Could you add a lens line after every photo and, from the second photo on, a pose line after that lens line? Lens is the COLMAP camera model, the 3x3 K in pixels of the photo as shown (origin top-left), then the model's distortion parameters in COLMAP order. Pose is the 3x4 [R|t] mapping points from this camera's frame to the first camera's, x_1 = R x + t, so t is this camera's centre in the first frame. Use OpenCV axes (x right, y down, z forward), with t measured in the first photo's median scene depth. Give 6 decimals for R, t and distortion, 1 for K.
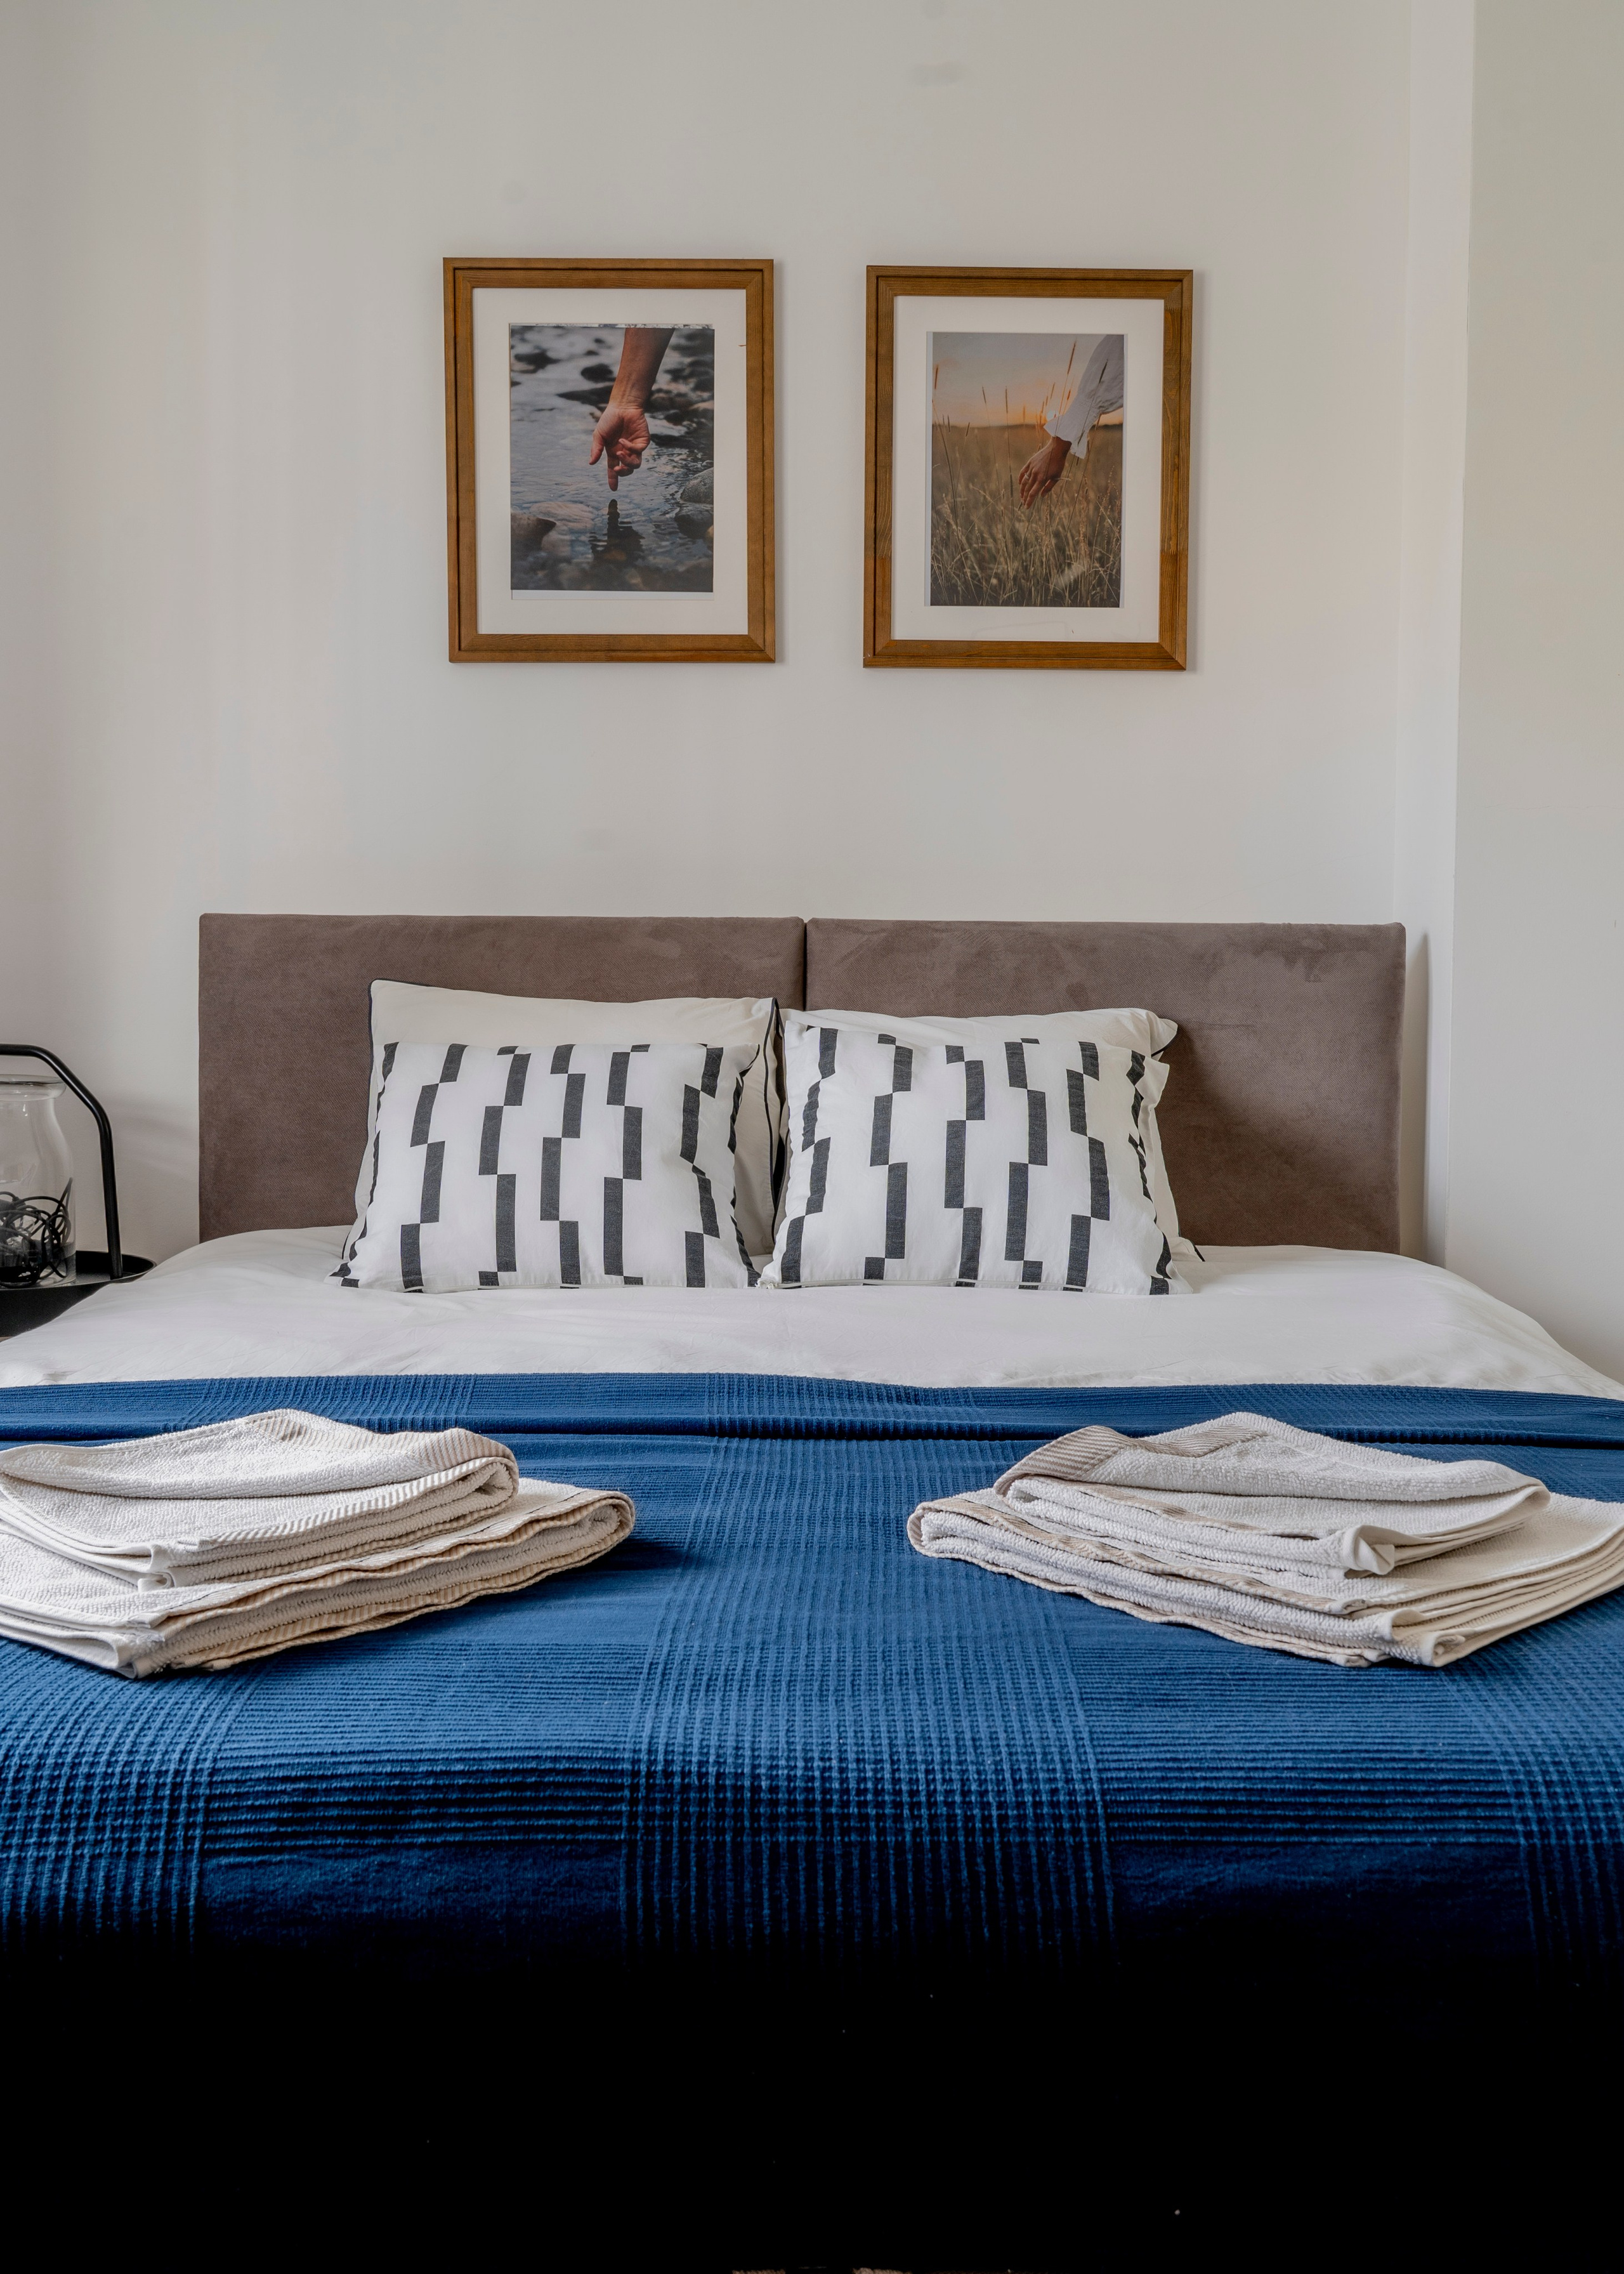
lens RADIAL K [[2195.0, 0, 845.9], [0, 2195.0, 1073.7], [0, 0, 1]] dist [-0.000364, -0.003261]
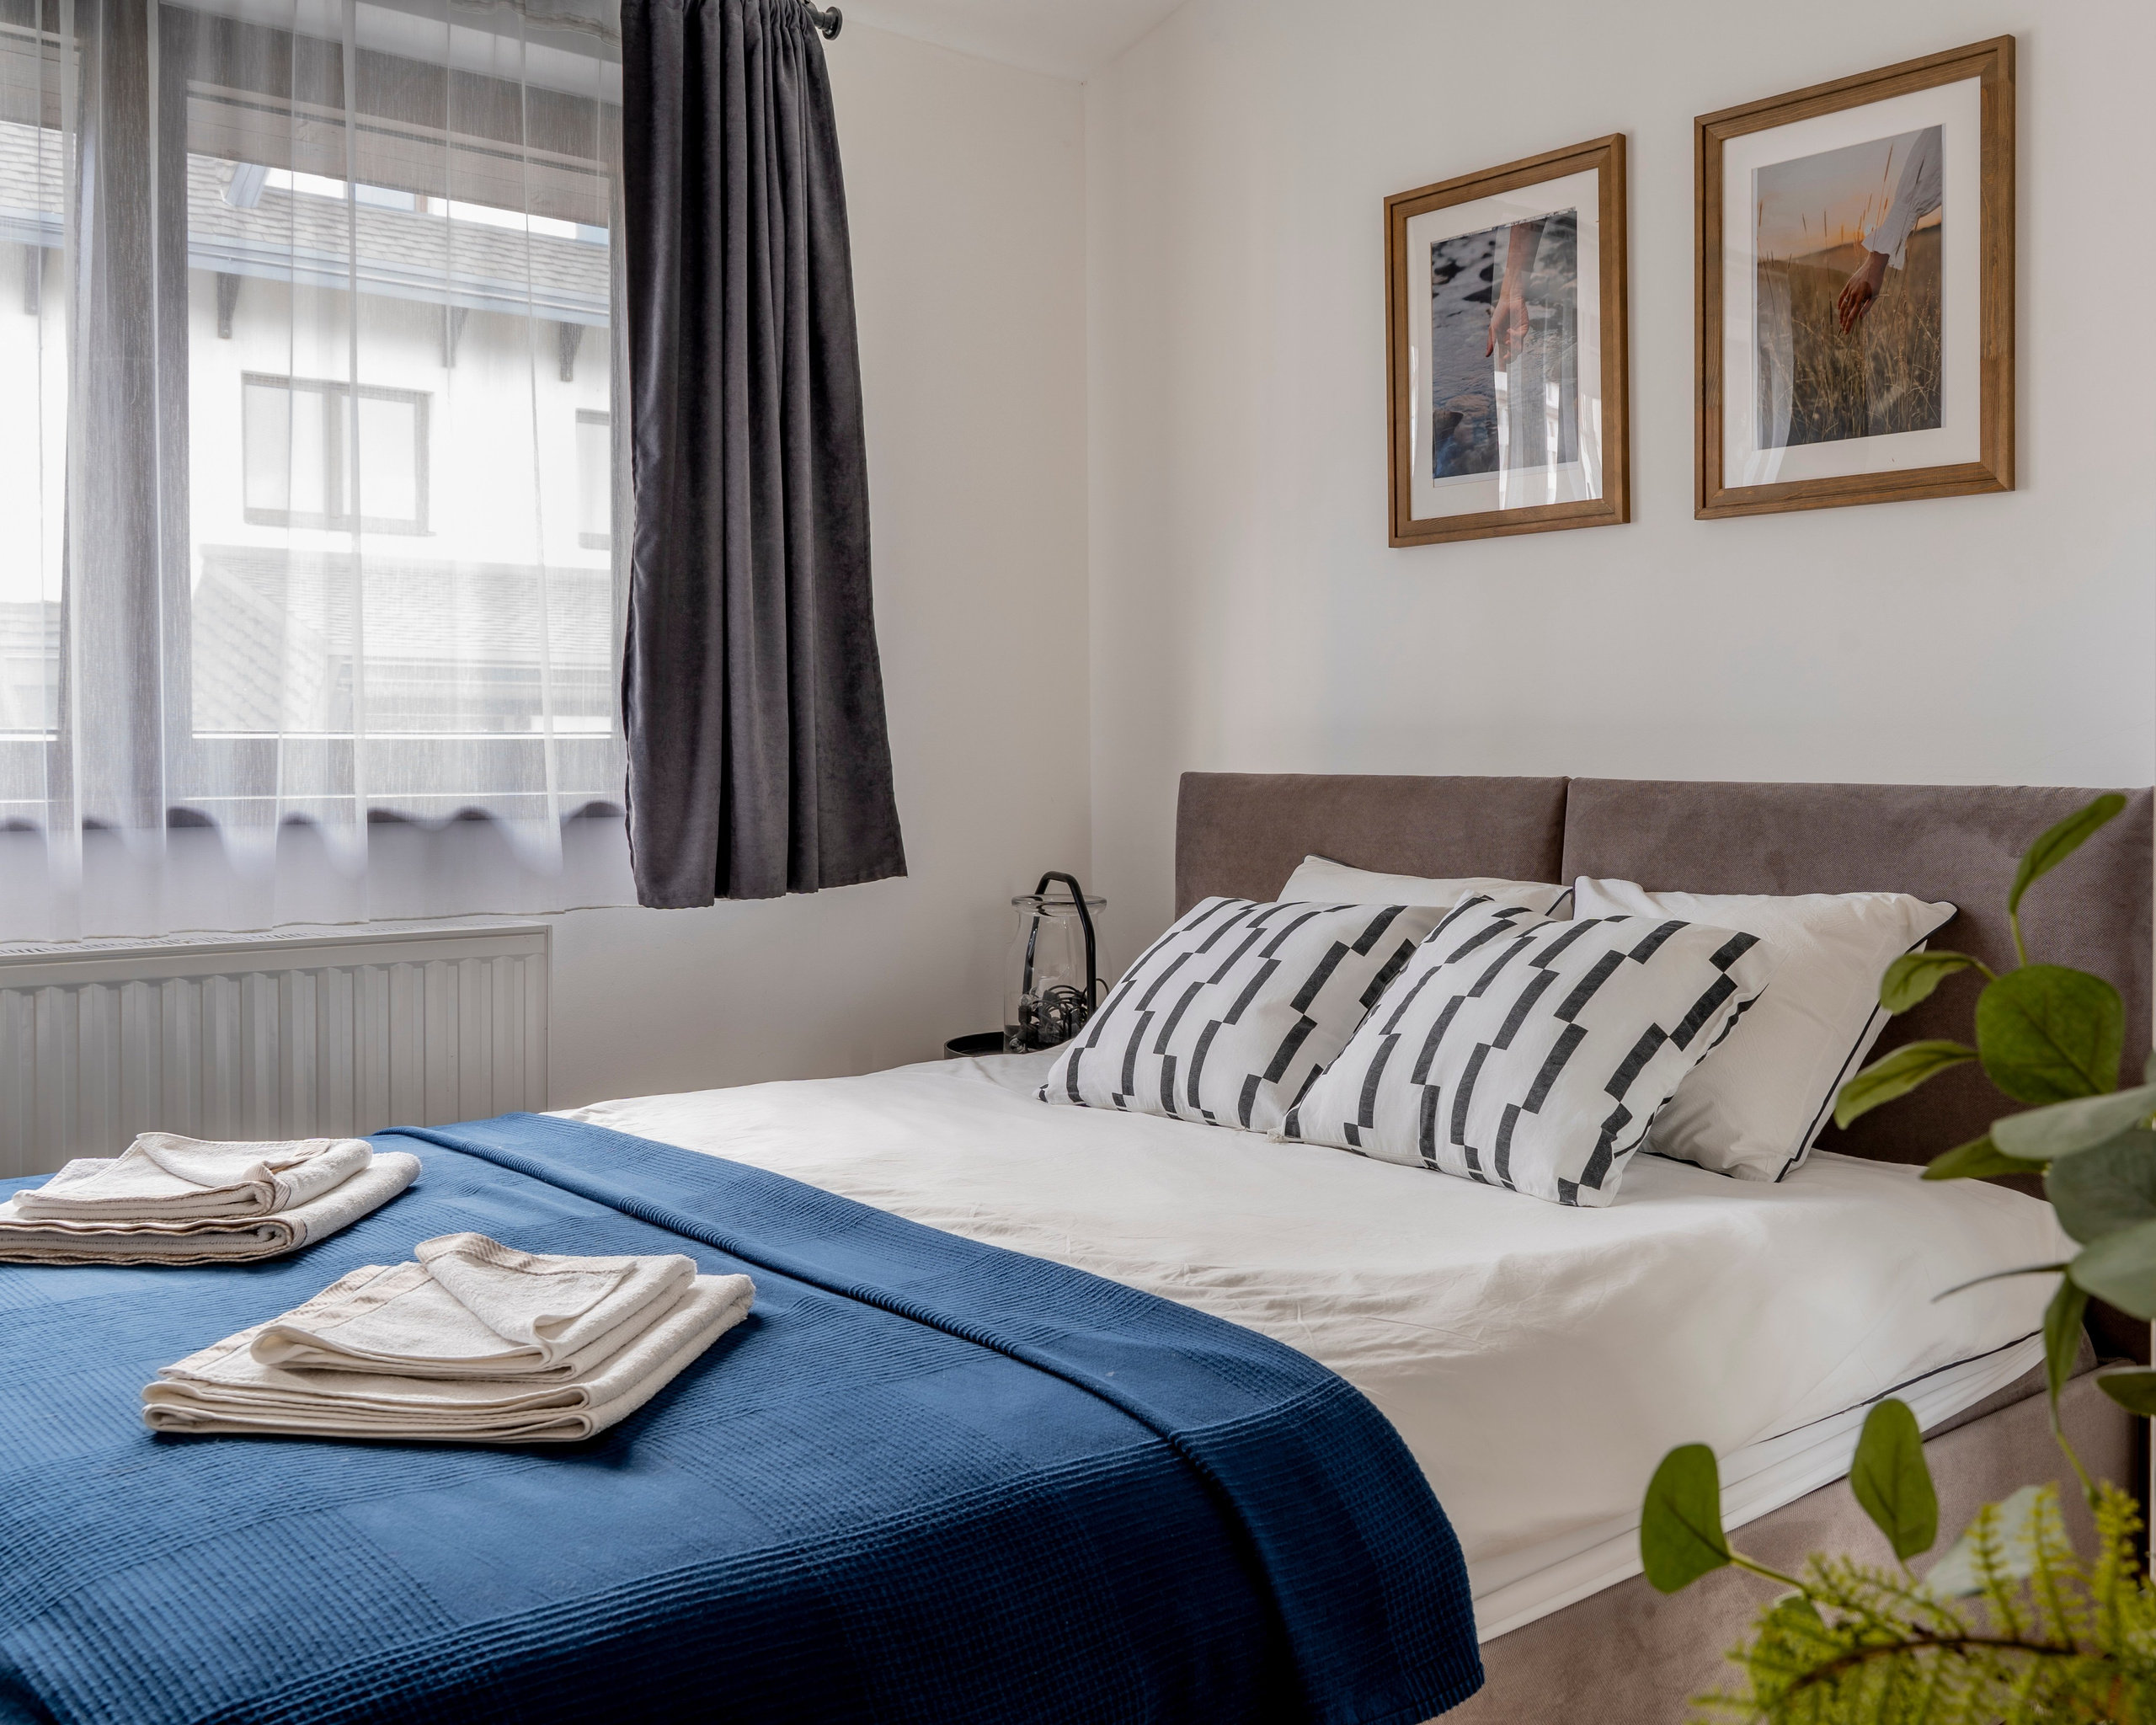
lens RADIAL K [[2094.1, 0, 1245.7], [0, 2094.1, 786.8], [0, 0, 1]] dist [-0.002005, 0.009539]
pose [[0.661042, 0.007870, -0.750307, 0.587245], [-0.035400, 0.999159, -0.020709, -0.039506], [0.749513, 0.040250, 0.660765, 0.235661]]
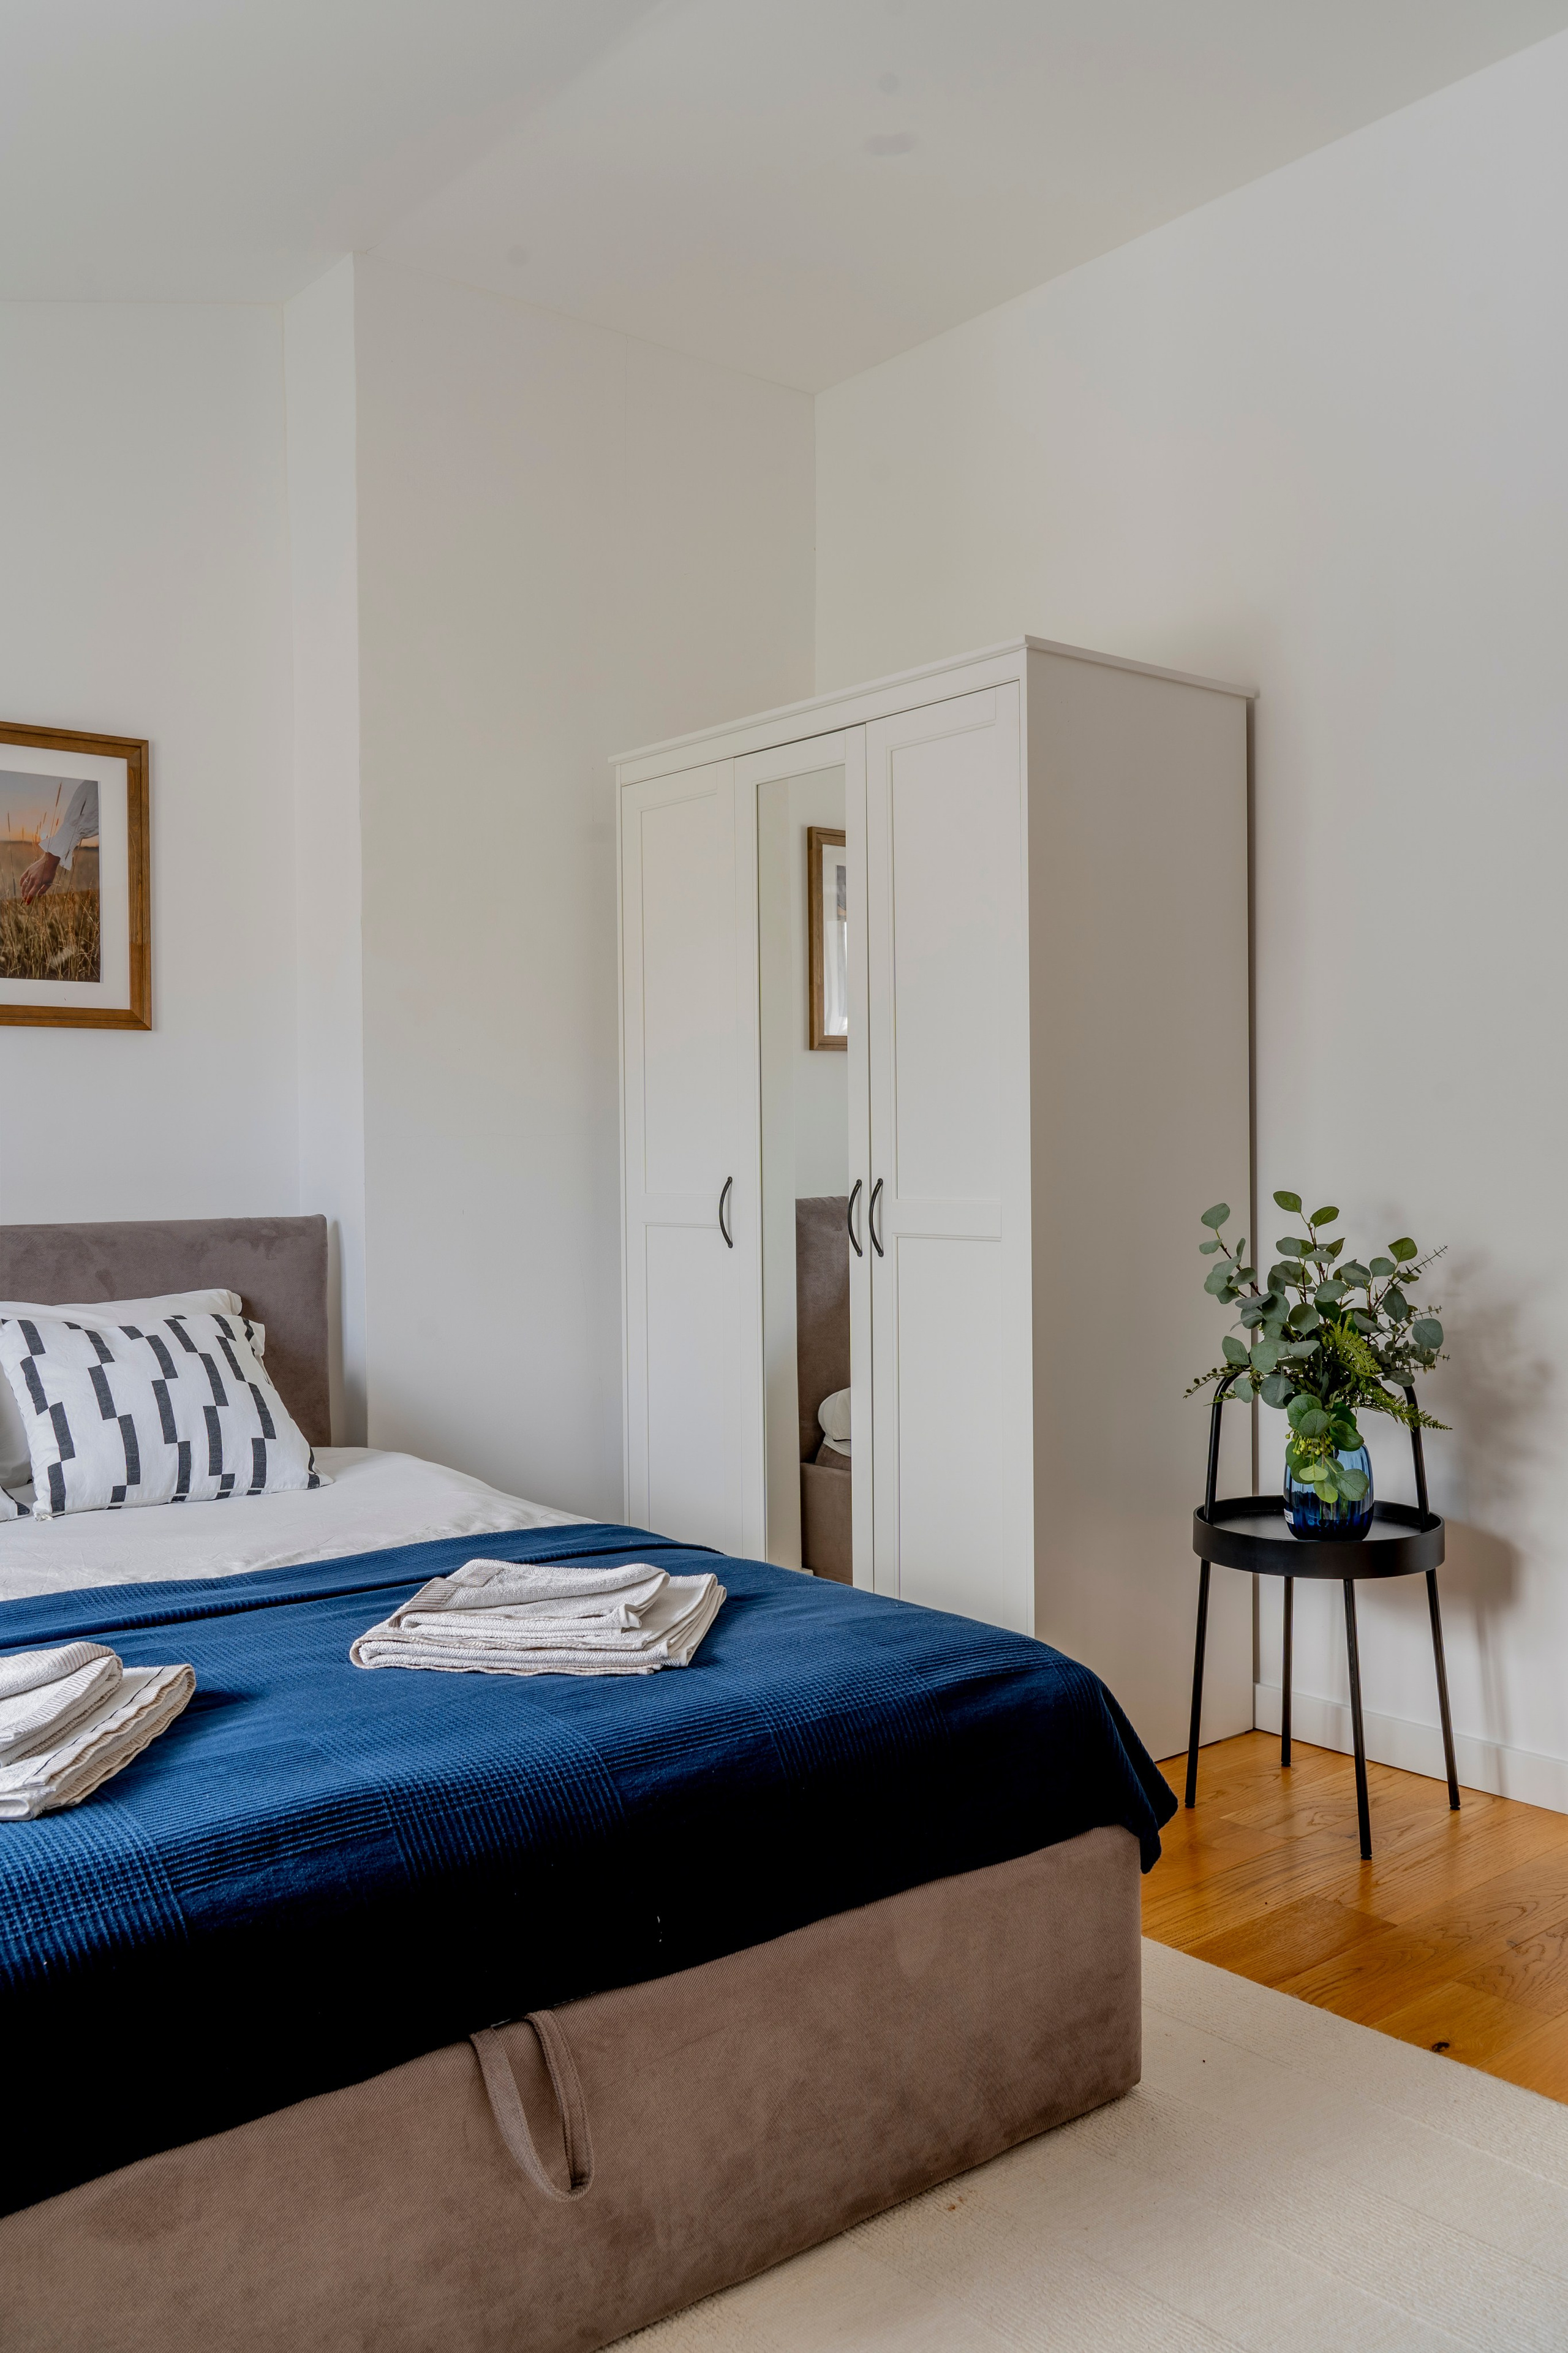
lens RADIAL K [[1880.9, 0, 786.8], [0, 1880.9, 1174.4], [0, 0, 1]] dist [0.003931, -0.009249]
pose [[0.789758, -0.022726, 0.612997, -0.254709], [0.048005, 0.998538, -0.024828, -0.047772], [-0.611537, 0.049035, 0.789695, -0.158601]]
